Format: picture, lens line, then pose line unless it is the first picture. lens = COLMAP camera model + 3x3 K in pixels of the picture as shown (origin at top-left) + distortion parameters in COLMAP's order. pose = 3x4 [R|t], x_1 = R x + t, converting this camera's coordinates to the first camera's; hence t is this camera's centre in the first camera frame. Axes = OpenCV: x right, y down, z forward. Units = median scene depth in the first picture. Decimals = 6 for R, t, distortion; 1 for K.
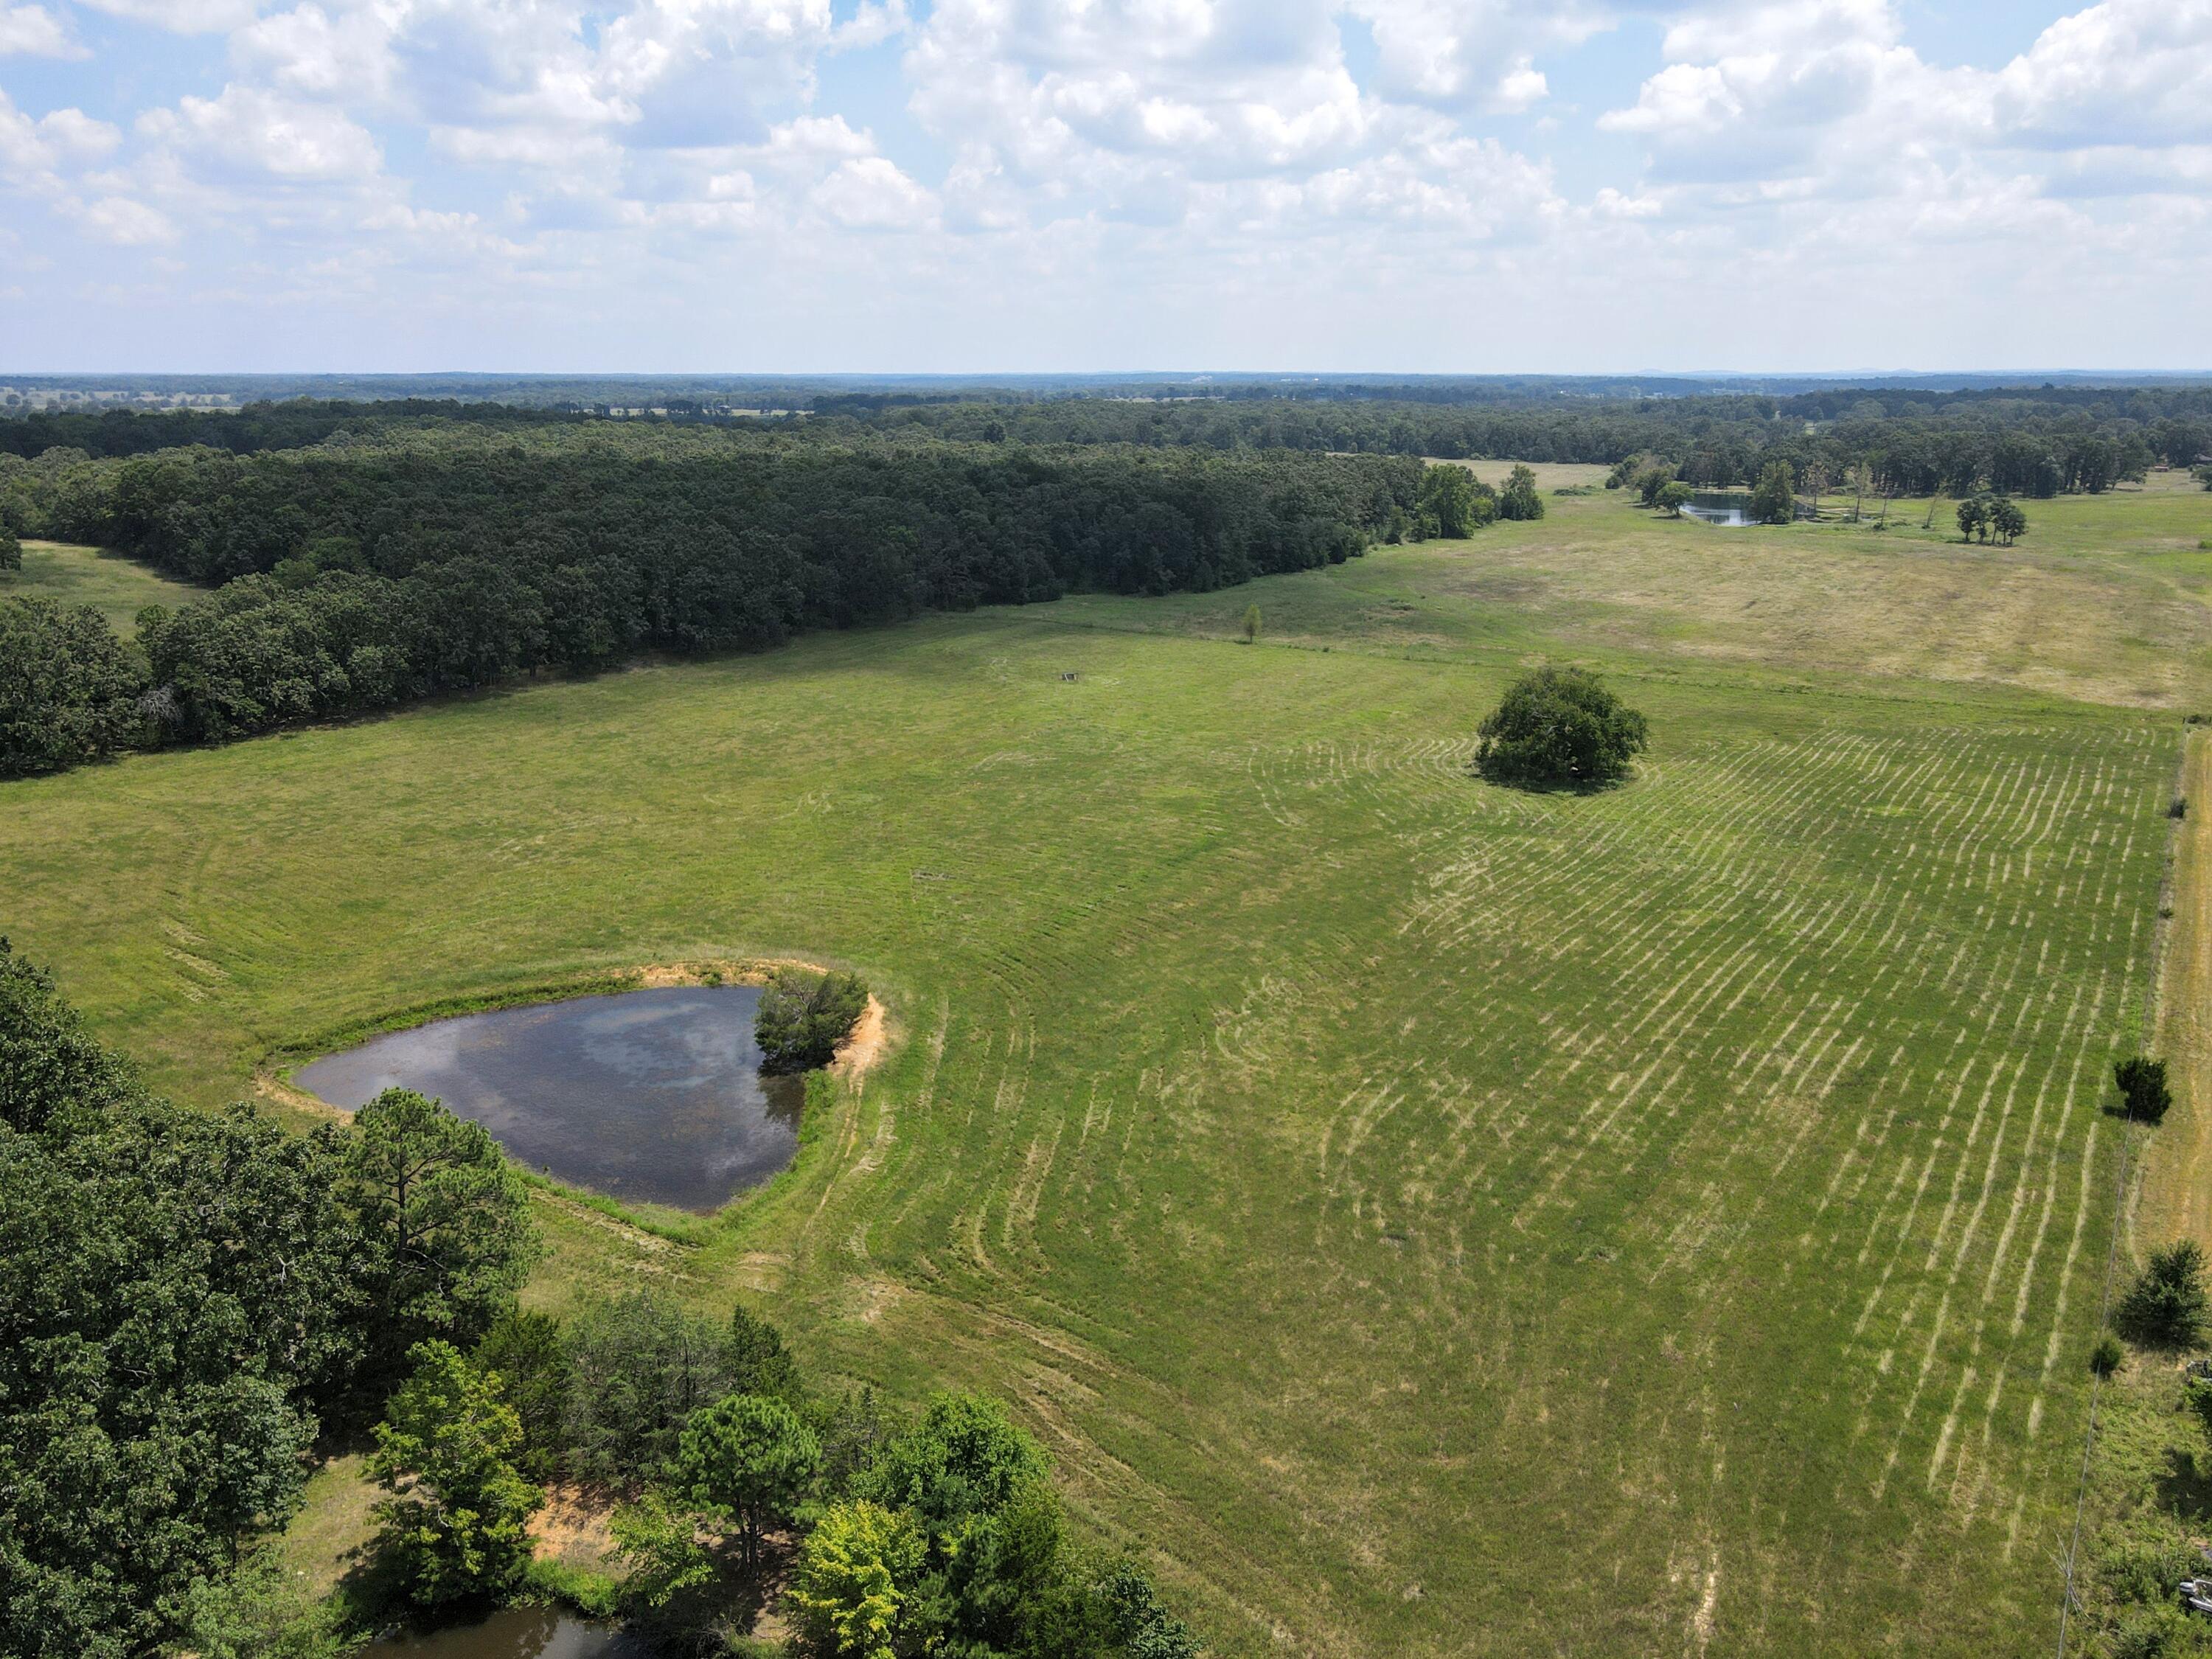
lens RADIAL K [[1634.7, 0, 1107.7], [0, 1634.7, 825.2], [0, 0, 1]] dist [-0.005583, 0.030604]
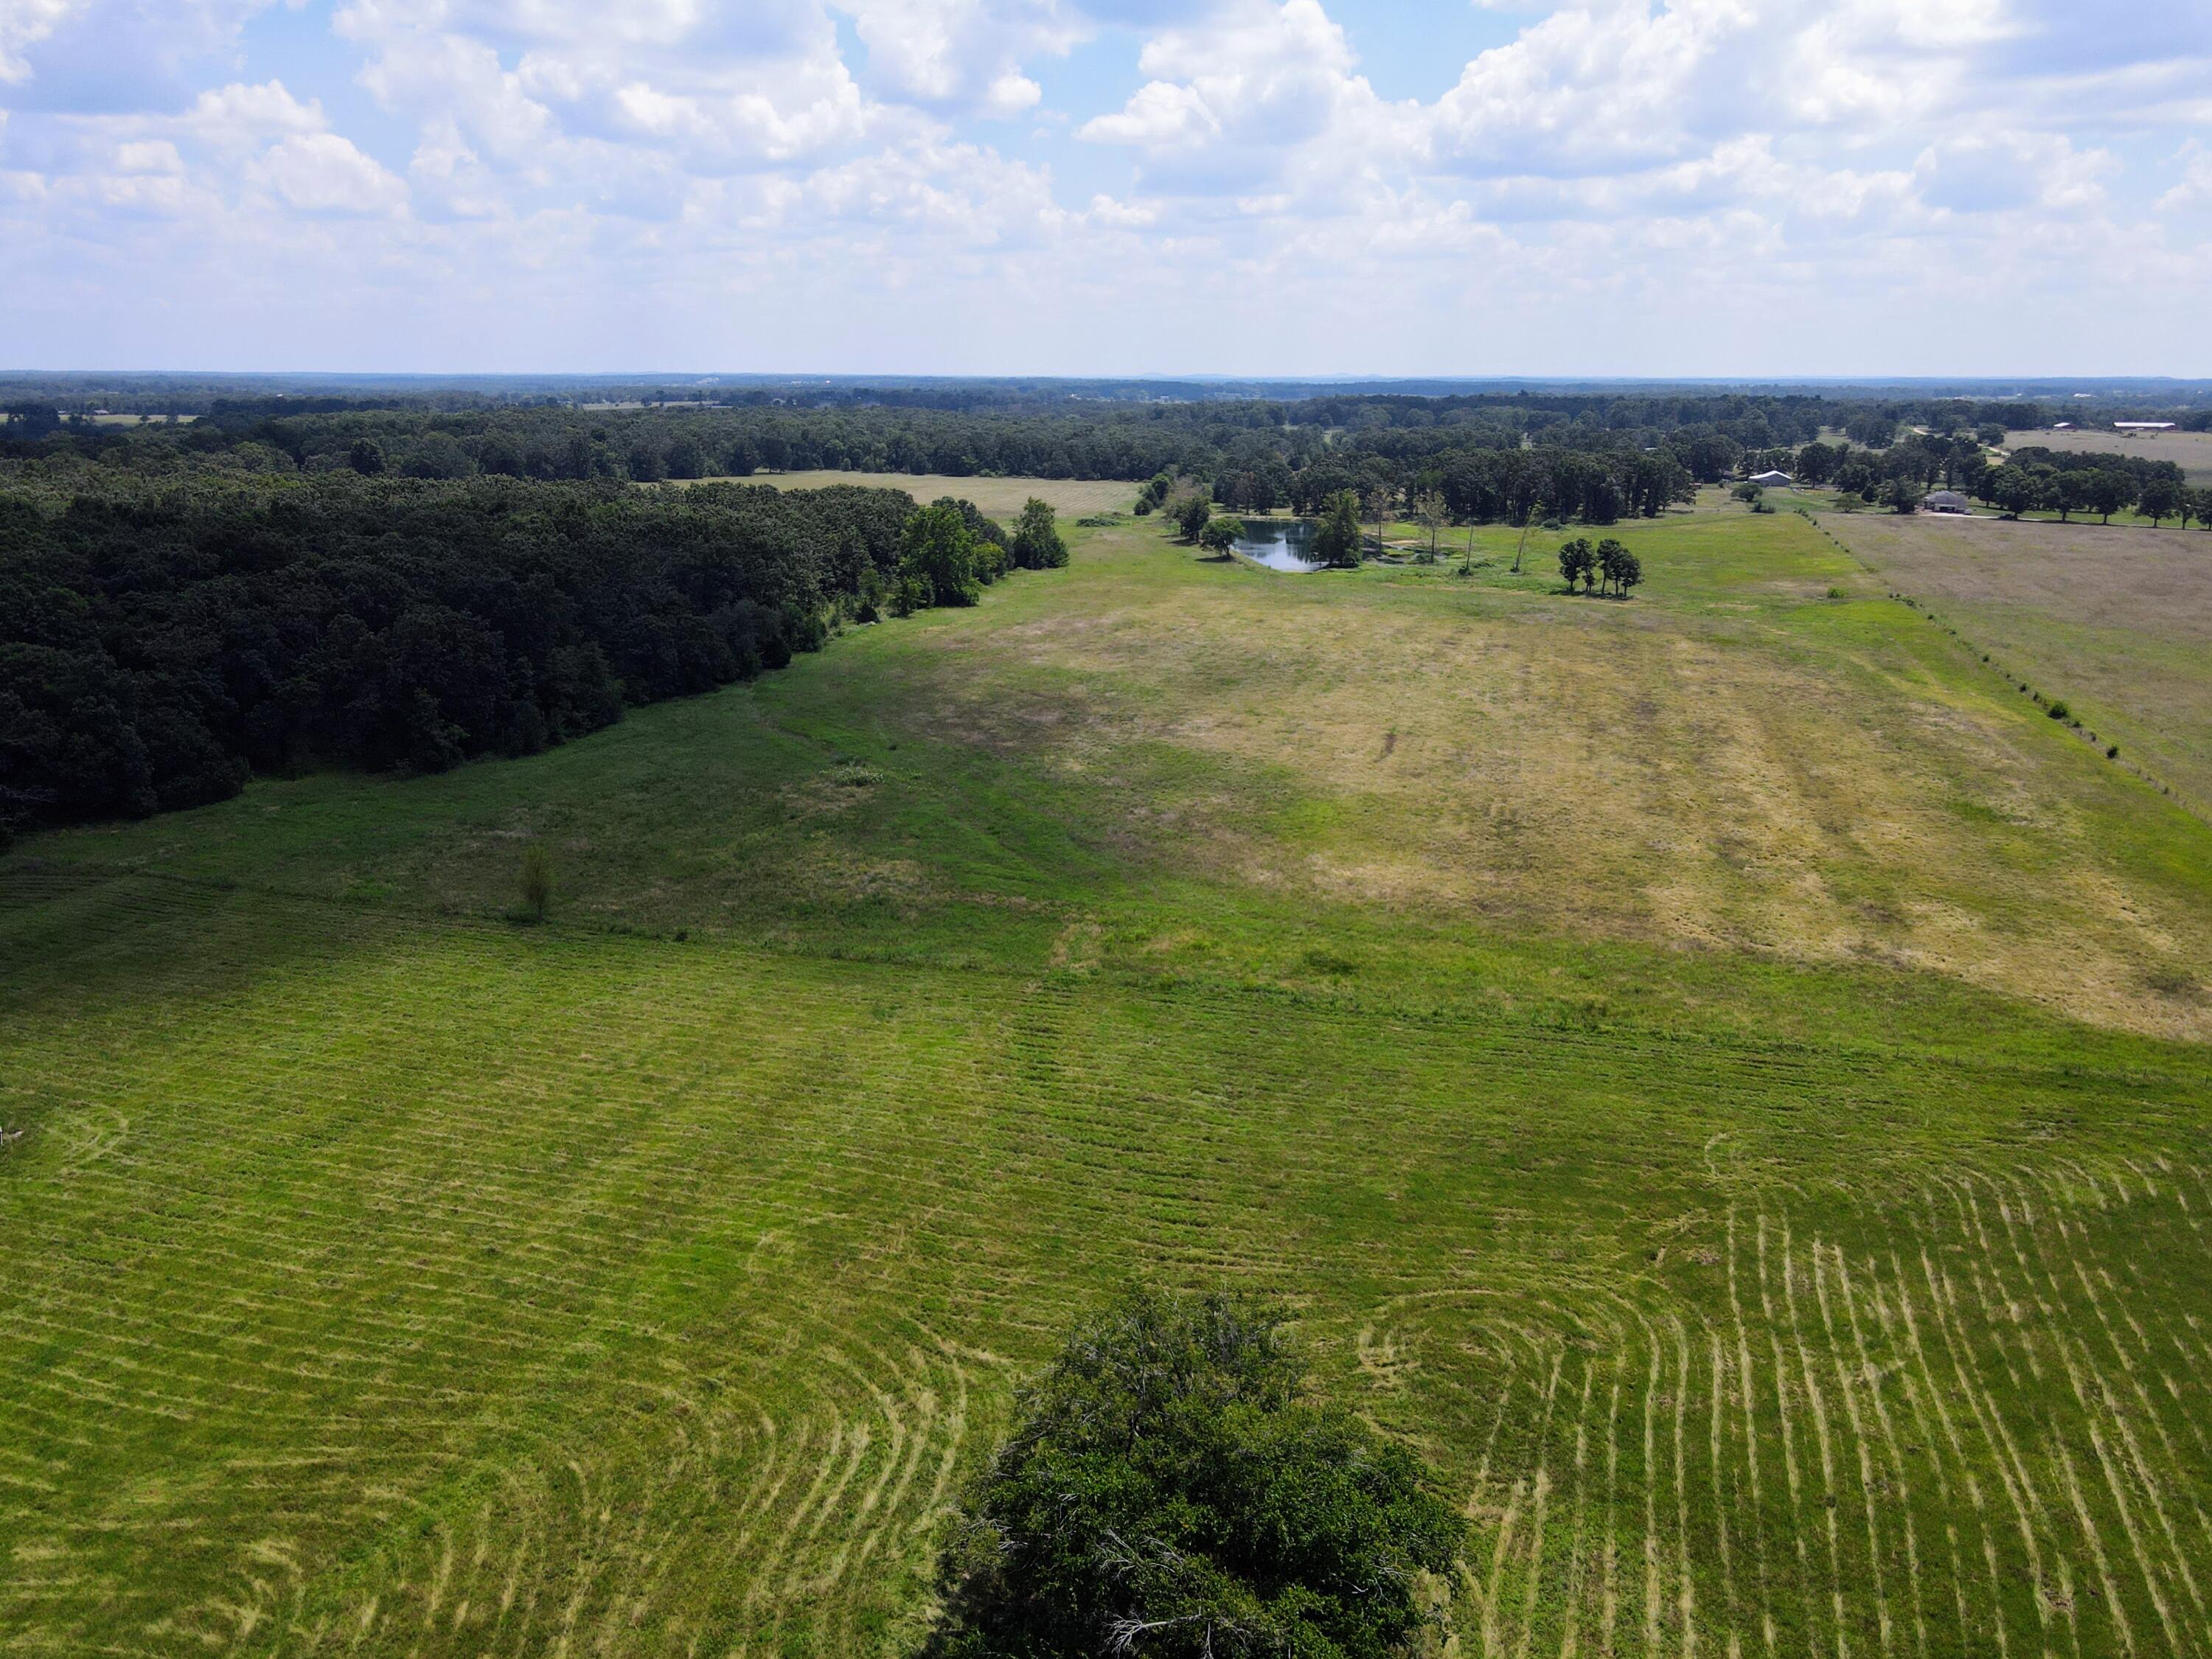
lens RADIAL K [[1634.7, 0, 1107.7], [0, 1634.7, 825.2], [0, 0, 1]] dist [-0.005583, 0.030604]
pose [[0.960188, -0.070138, 0.270405, 0.064579], [0.070363, 0.997482, 0.008872, -0.069864], [-0.270347, 0.010507, 0.962706, 0.242677]]
